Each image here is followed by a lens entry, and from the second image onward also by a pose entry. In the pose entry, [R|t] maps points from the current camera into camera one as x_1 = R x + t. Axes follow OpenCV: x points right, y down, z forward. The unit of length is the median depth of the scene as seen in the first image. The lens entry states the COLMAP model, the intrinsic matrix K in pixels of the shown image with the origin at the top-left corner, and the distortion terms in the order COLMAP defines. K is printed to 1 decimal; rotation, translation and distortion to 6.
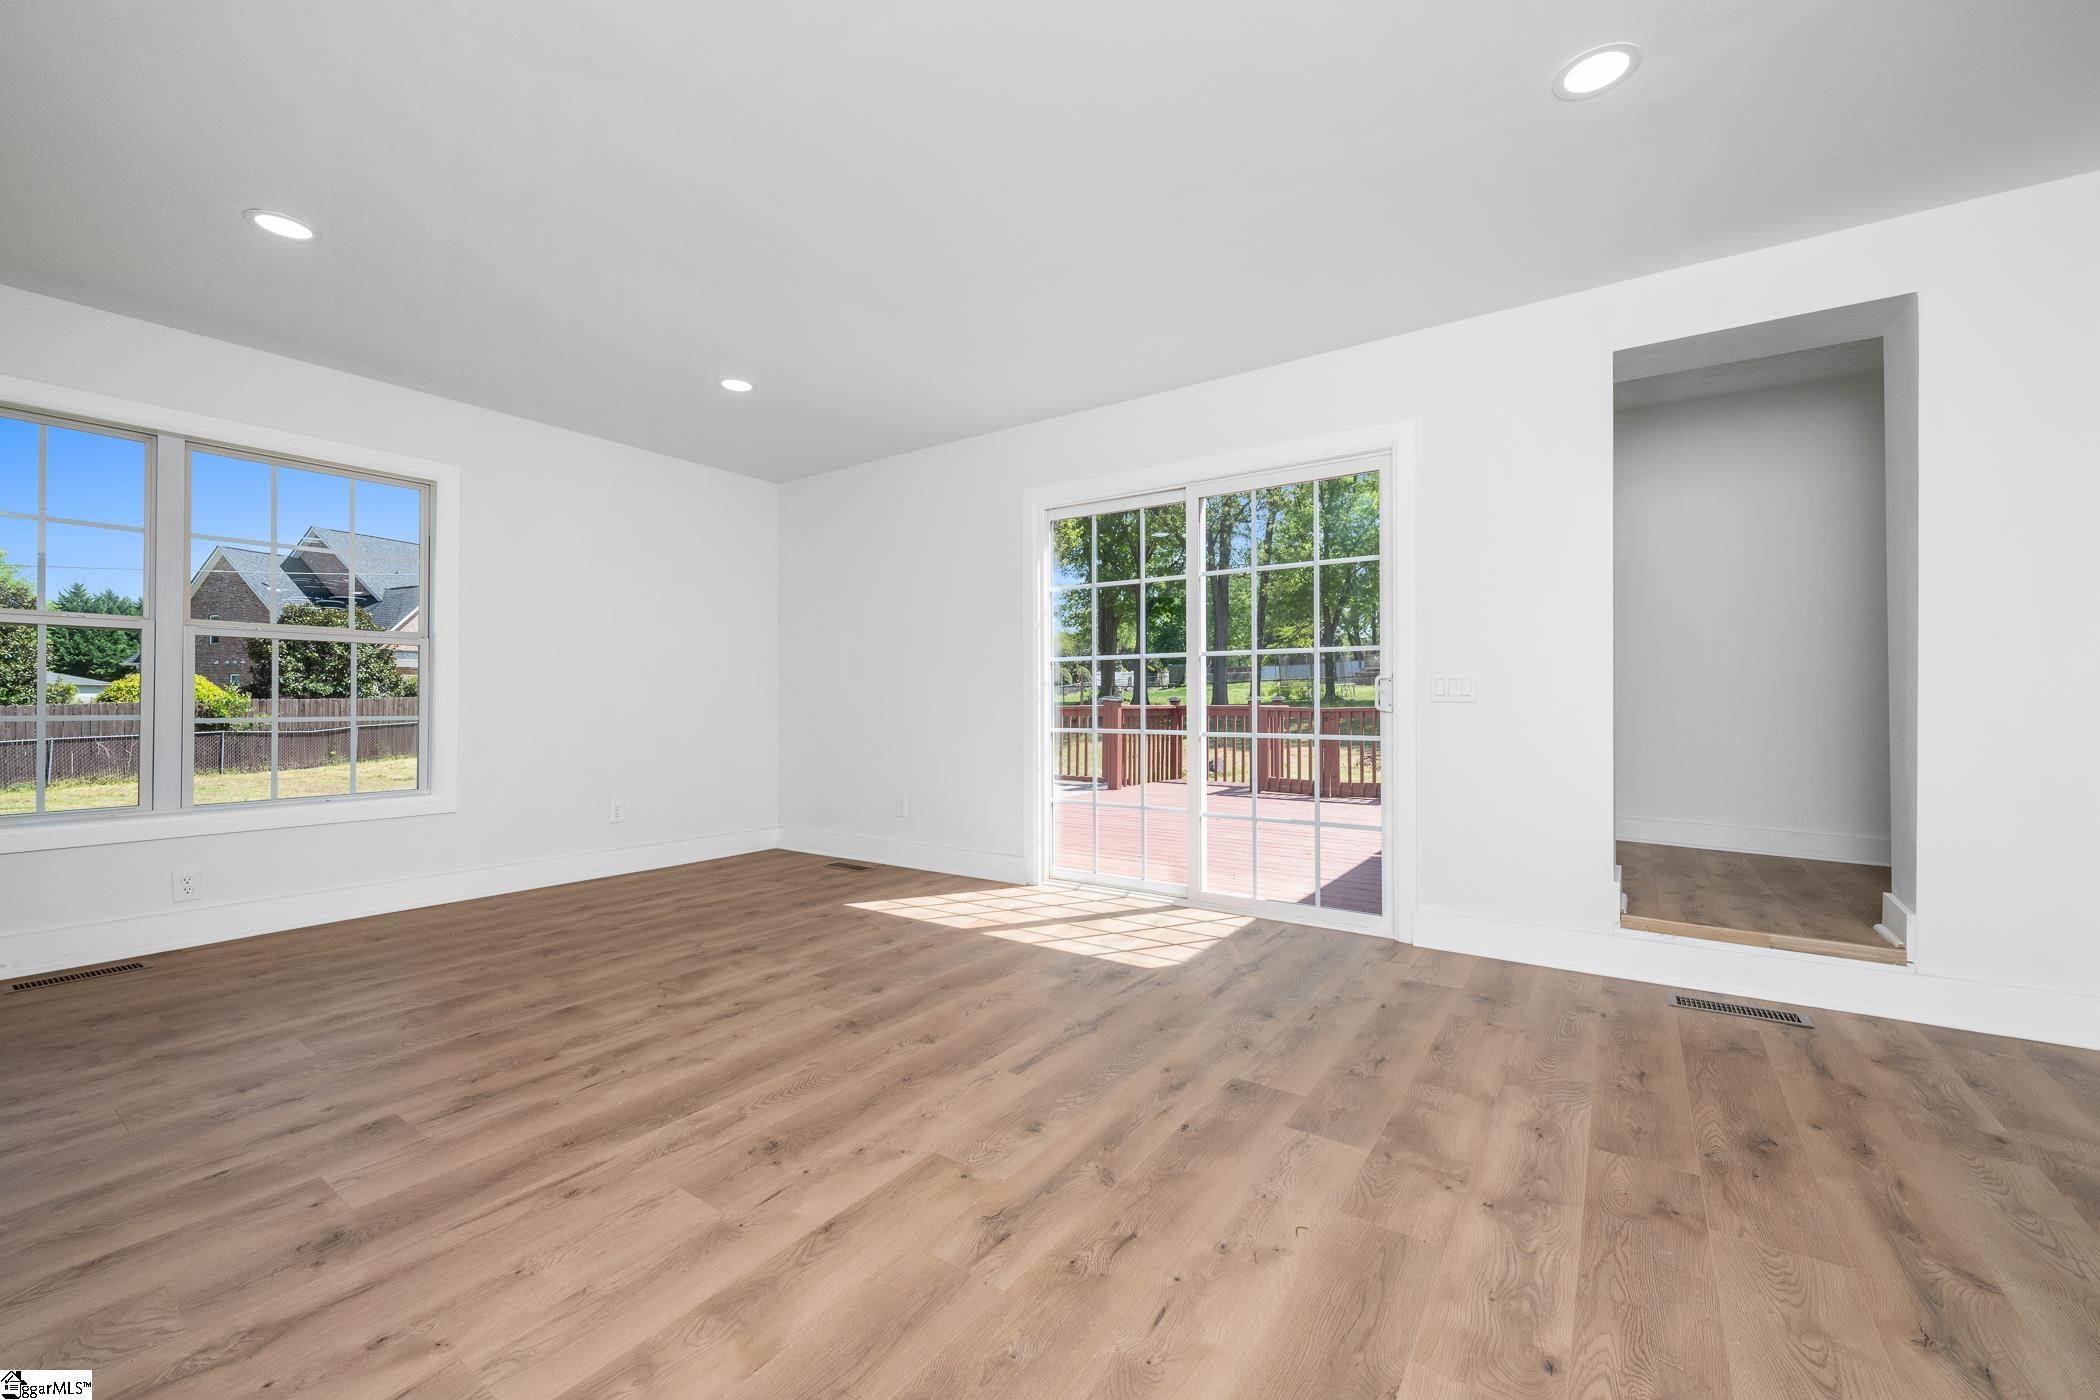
lens RADIAL K [[830.6, 0, 1055.9], [0, 830.6, 695.6], [0, 0, 1]] dist [0.003025, -0.000001]
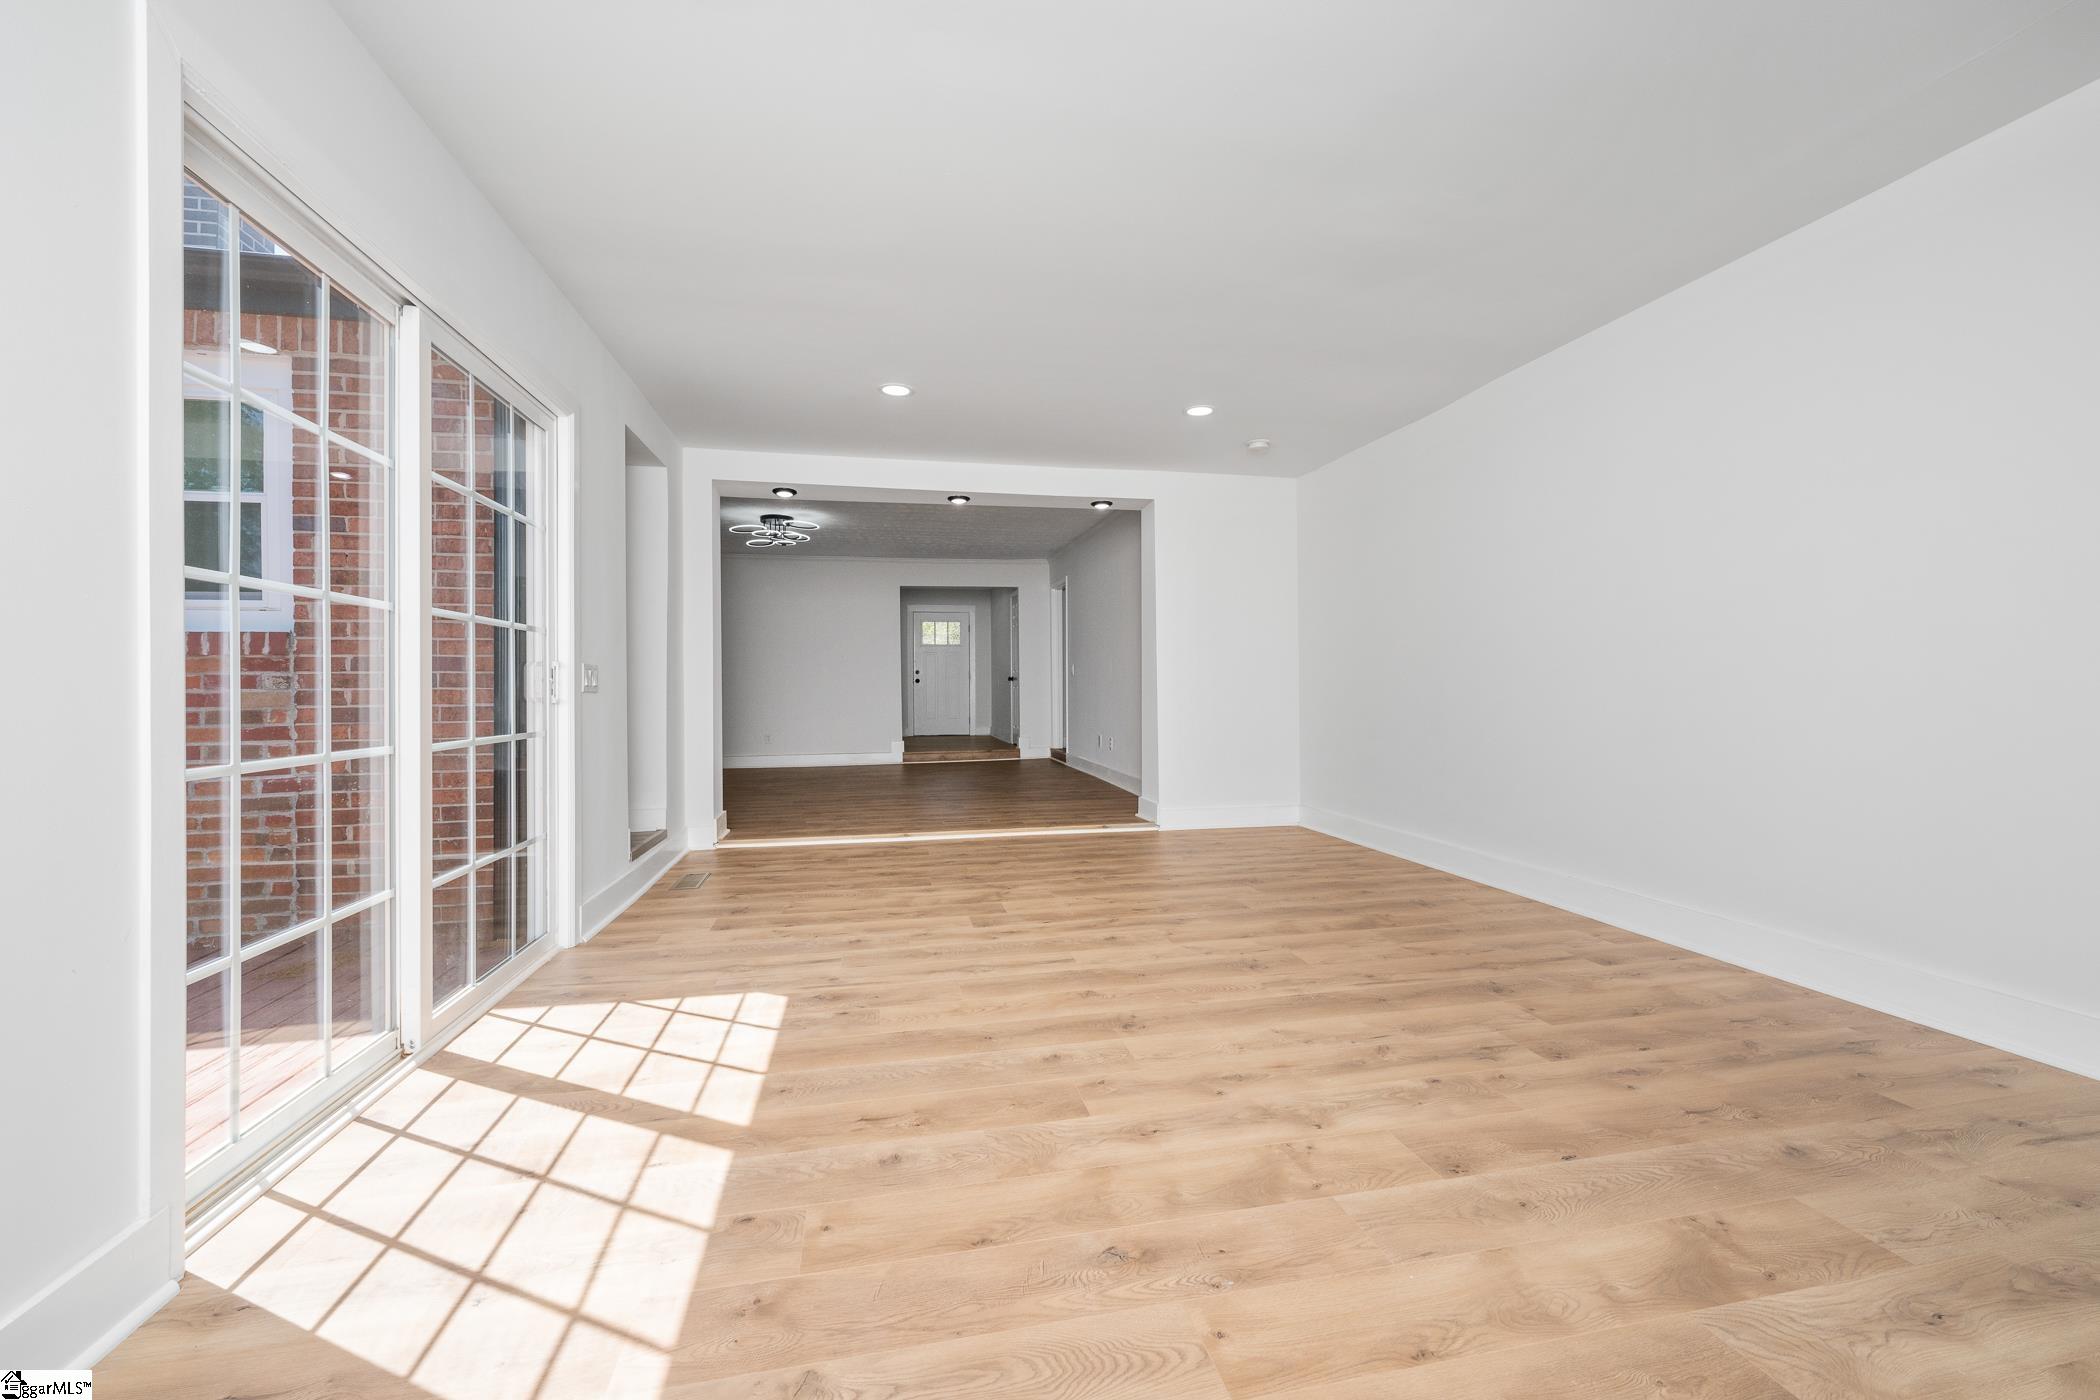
lens RADIAL K [[830.6, 0, 1050.3], [0, 830.6, 695.2], [0, 0, 1]] dist [0.003025, -0.000001]
pose [[-0.721217, 0.001491, 0.692707, -0.763422], [0.003528, 0.999993, 0.001522, 0.013968], [-0.692700, 0.003541, -0.721217, 1.585276]]
